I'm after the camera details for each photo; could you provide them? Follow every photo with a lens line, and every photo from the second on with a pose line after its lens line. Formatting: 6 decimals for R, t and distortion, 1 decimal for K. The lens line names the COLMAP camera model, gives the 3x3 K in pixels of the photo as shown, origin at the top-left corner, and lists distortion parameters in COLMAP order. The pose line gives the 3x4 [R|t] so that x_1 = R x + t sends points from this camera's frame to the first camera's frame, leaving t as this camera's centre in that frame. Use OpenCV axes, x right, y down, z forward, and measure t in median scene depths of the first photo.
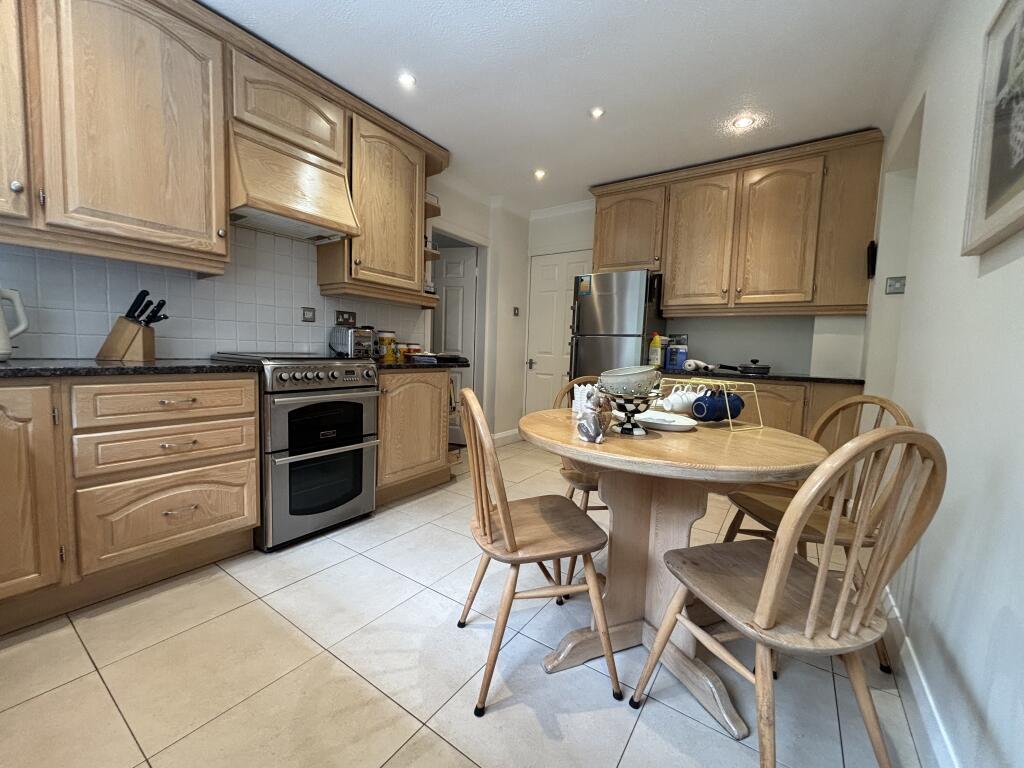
lens RADIAL K [[412.7, 0, 510.7], [0, 412.7, 380.4], [0, 0, 1]] dist [0.001193, 0.000229]
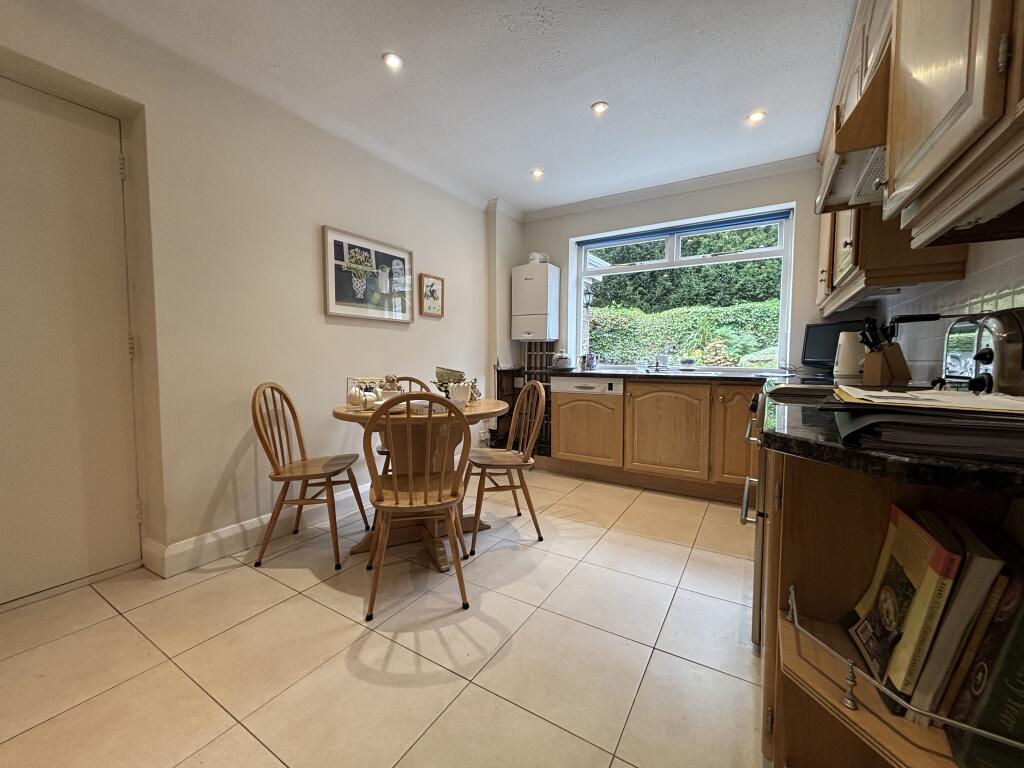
lens RADIAL K [[412.7, 0, 510.7], [0, 412.7, 380.4], [0, 0, 1]] dist [0.001193, 0.000229]
pose [[-0.997977, -0.033674, -0.053924, 0.091778], [-0.040338, 0.990993, 0.127693, -0.178757], [0.049138, 0.129610, -0.990347, 2.460867]]
